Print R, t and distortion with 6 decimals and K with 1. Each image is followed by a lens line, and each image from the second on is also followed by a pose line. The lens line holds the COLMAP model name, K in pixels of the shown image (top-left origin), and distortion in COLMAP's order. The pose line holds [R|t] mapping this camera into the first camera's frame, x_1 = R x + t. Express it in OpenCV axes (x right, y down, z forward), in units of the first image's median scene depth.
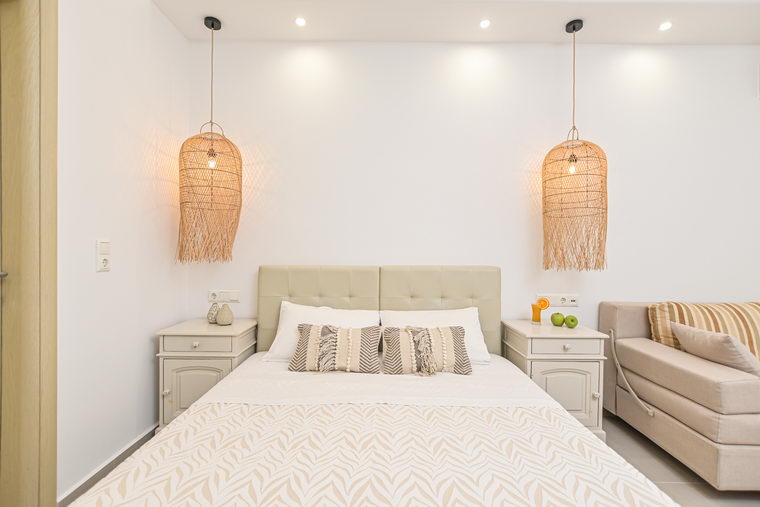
lens RADIAL K [[356.8, 0, 380.0], [0, 356.8, 253.5], [0, 0, 1]] dist [0.000024, -0.000126]
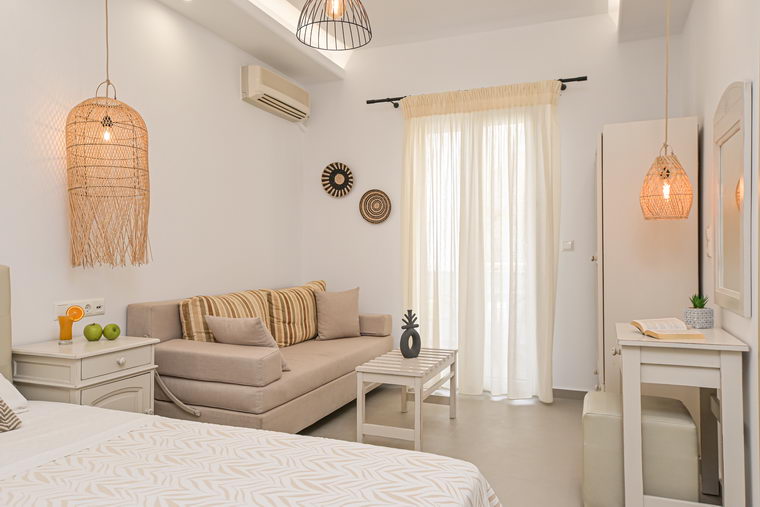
lens RADIAL K [[571.0, 0, 380.0], [0, 571.0, 253.5], [0, 0, 1]] dist [0.029135, 0.003163]
pose [[0.362765, -0.009082, 0.931836, -0.433999], [0.004664, 0.999958, 0.007930, 0.012998], [-0.931869, 0.001469, 0.362792, -0.002614]]
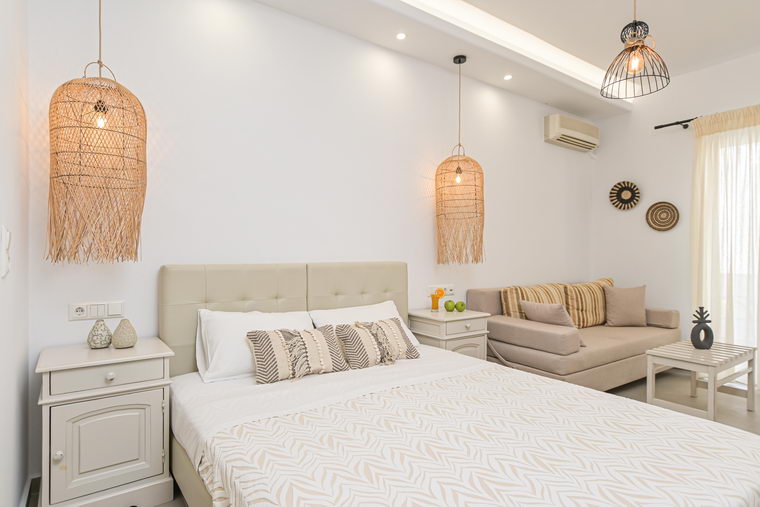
lens RADIAL K [[433.5, 0, 380.0], [0, 433.5, 253.5], [0, 0, 1]] dist [0.020413, -0.000618]
pose [[0.806966, -0.003547, 0.590587, -0.564920], [0.001378, 0.999991, 0.004124, 0.006285], [-0.590596, -0.002514, 0.806964, -0.021937]]
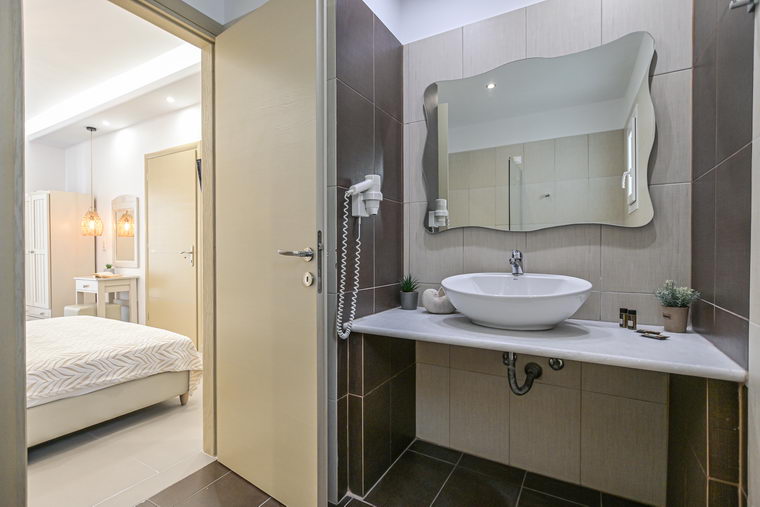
lens RADIAL K [[376.3, 0, 380.0], [0, 376.3, 253.5], [0, 0, 1]] dist [-0.000763, -0.000177]
pose [[-0.870314, -0.009883, 0.492398, -1.537562], [-0.002697, 0.999879, 0.015302, 0.015038], [-0.492490, 0.011990, -0.870236, 0.949059]]
